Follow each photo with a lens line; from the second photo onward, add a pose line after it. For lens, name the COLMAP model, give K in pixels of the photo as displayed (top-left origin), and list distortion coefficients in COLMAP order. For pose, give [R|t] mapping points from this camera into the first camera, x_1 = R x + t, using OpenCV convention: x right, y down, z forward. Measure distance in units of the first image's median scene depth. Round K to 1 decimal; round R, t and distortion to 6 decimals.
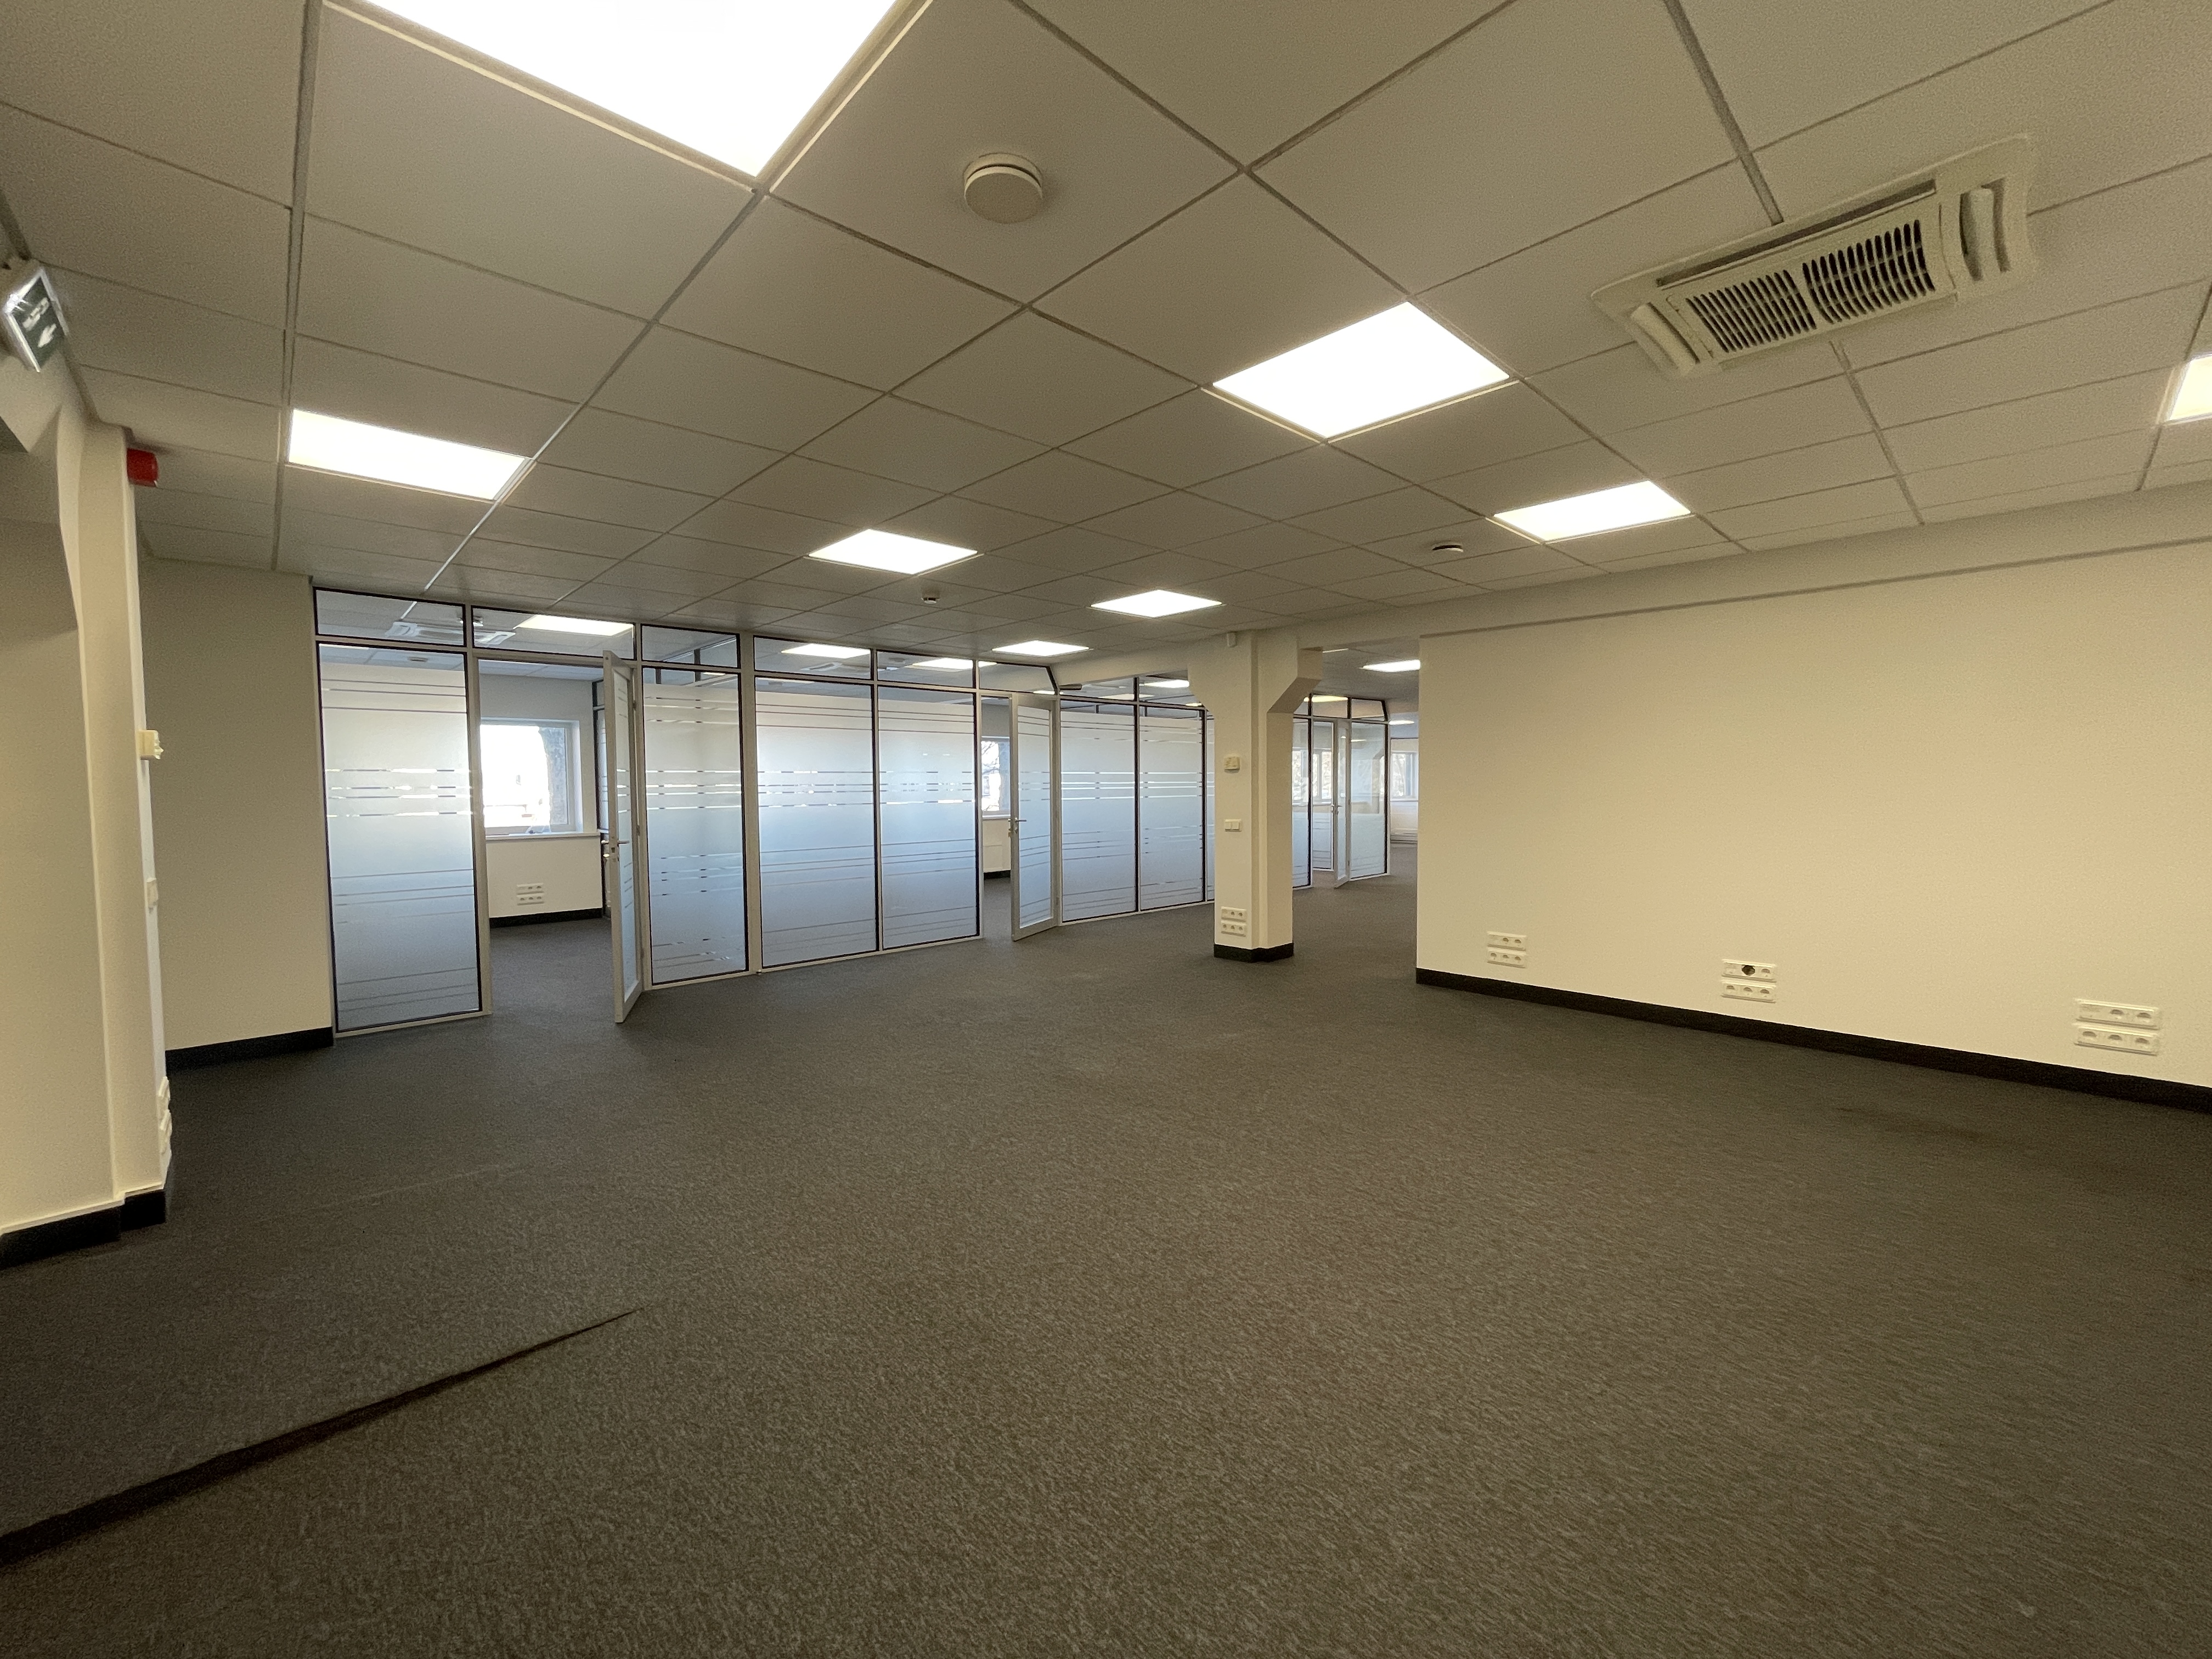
lens RADIAL K [[889.8, 0, 1106.0], [0, 889.8, 829.5], [0, 0, 1]] dist [0.001434, 0.000573]
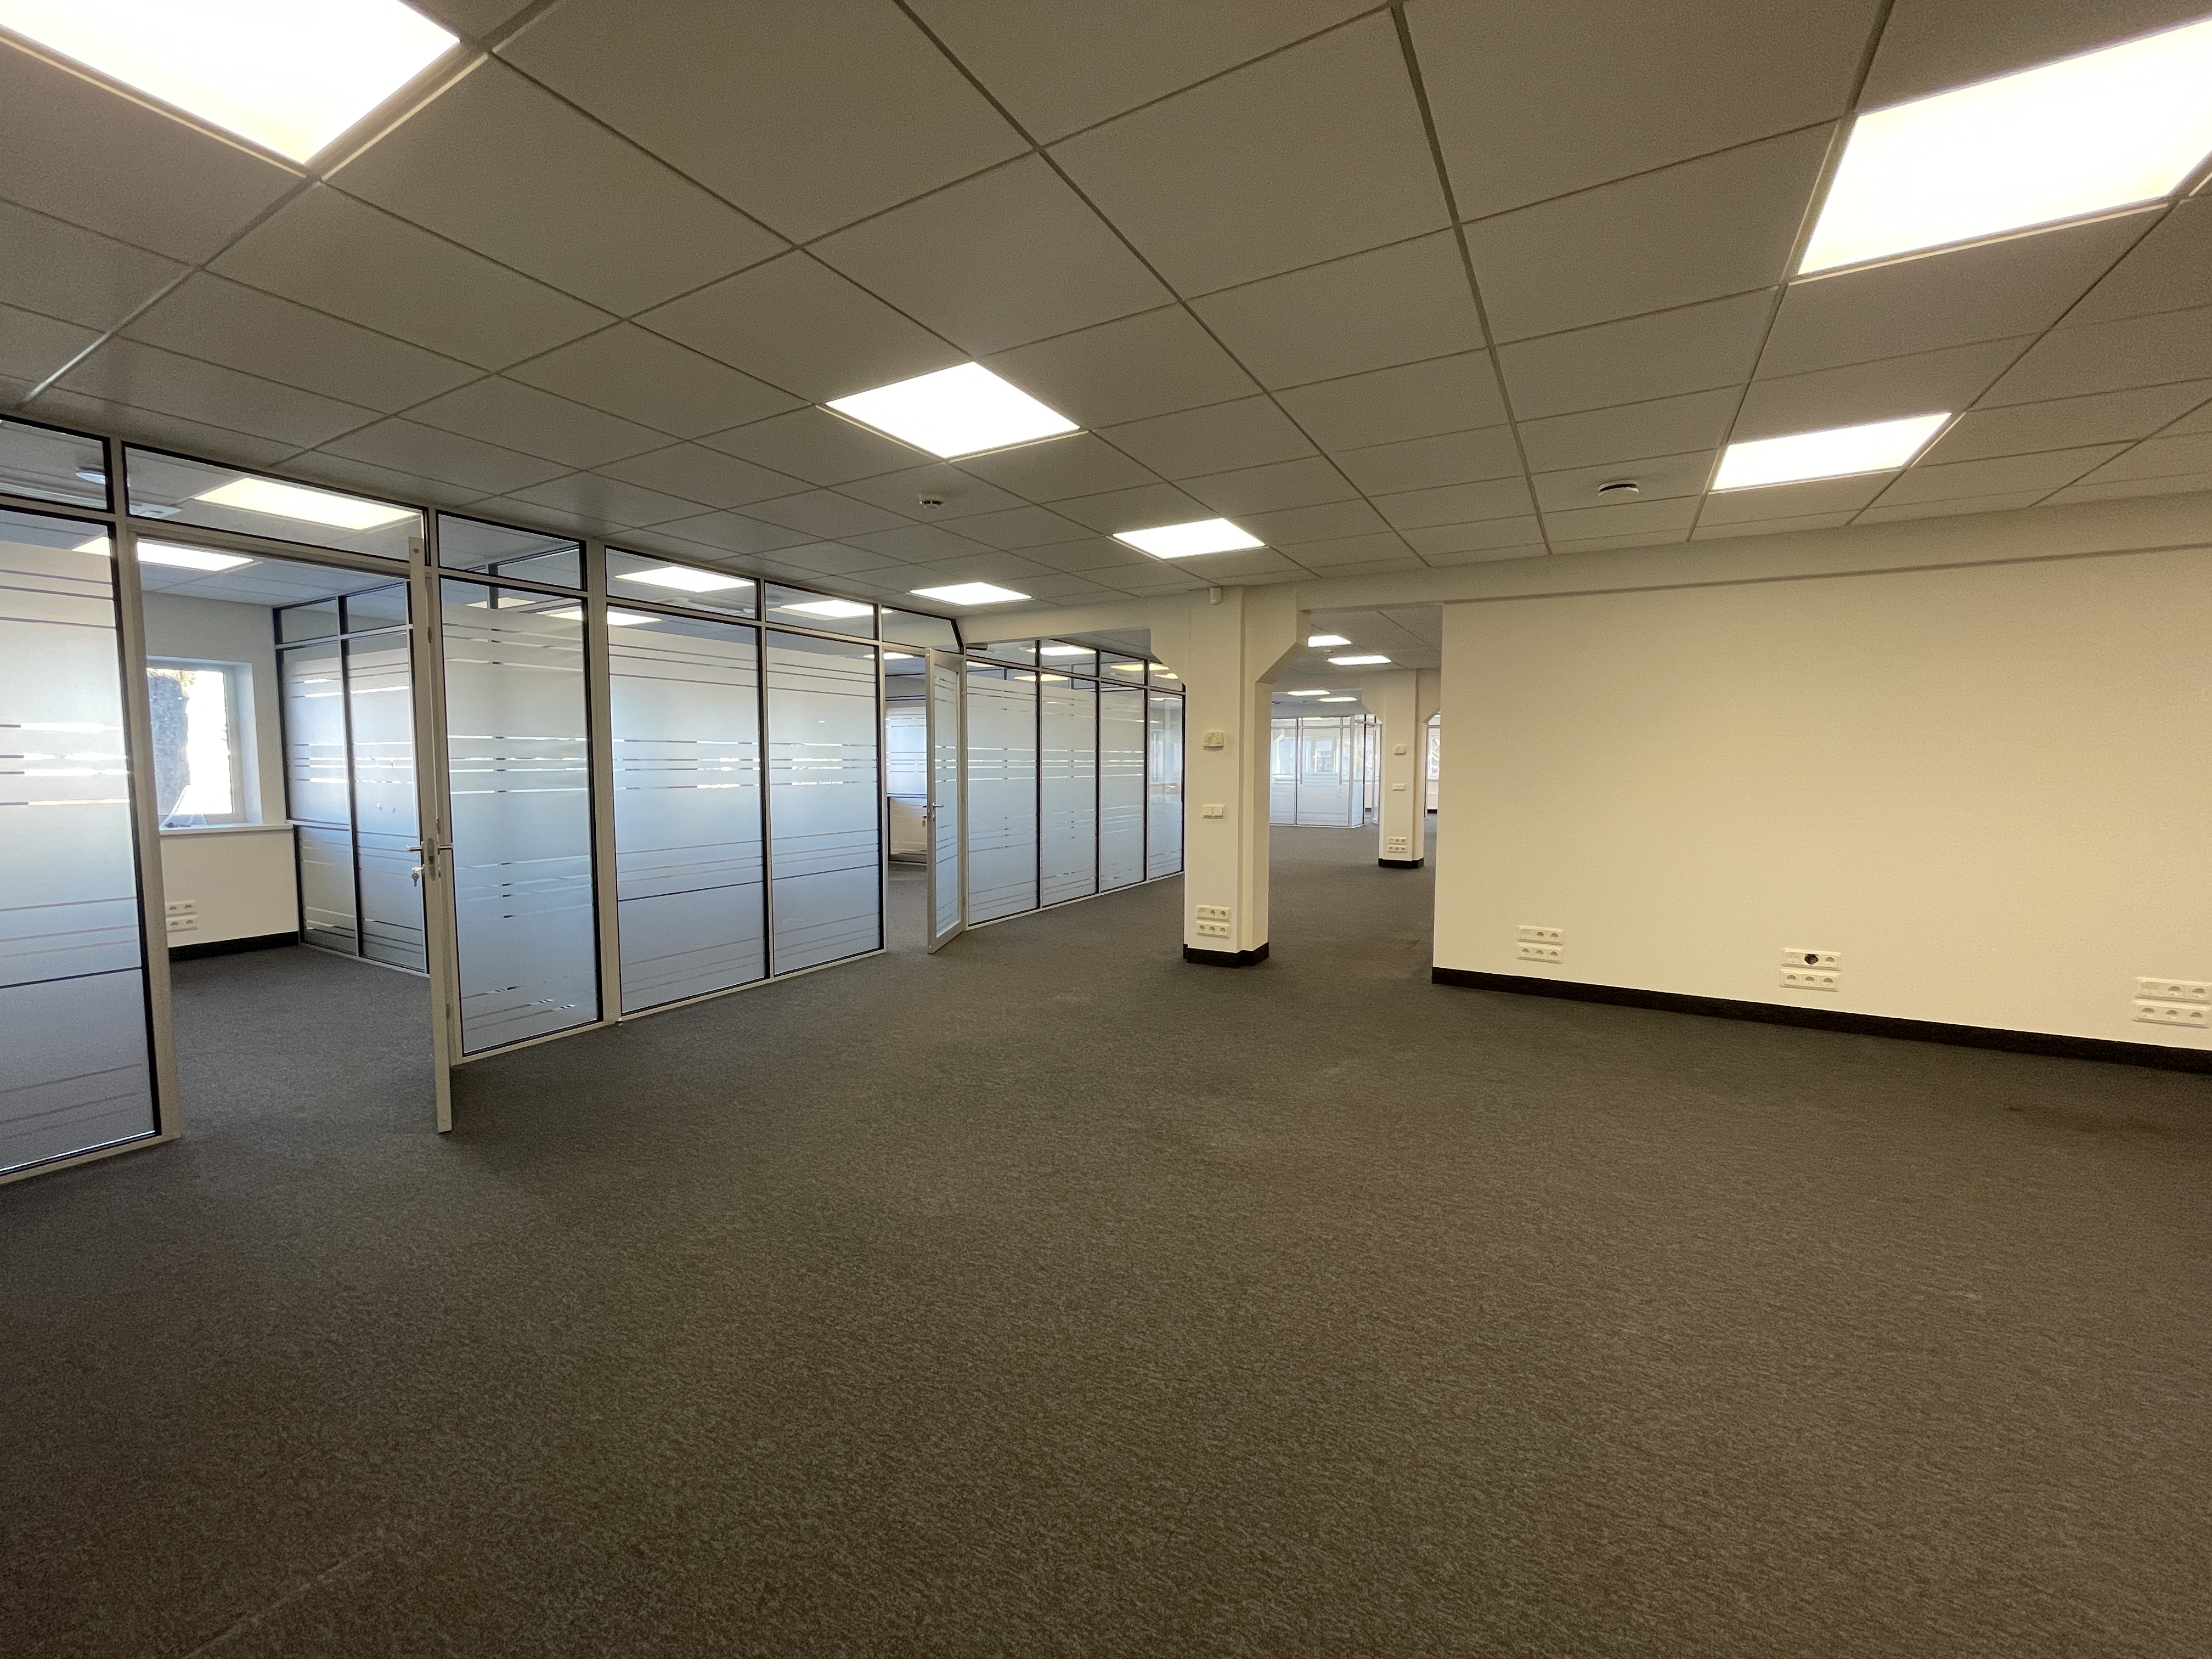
lens RADIAL K [[882.2, 0, 1097.0], [0, 882.2, 831.1], [0, 0, 1]] dist [-0.002169, 0.000788]
pose [[0.958358, -0.013003, 0.285273, -0.220832], [0.005585, 0.999625, 0.026804, -0.009410], [-0.285515, -0.024094, 0.958071, 0.215486]]
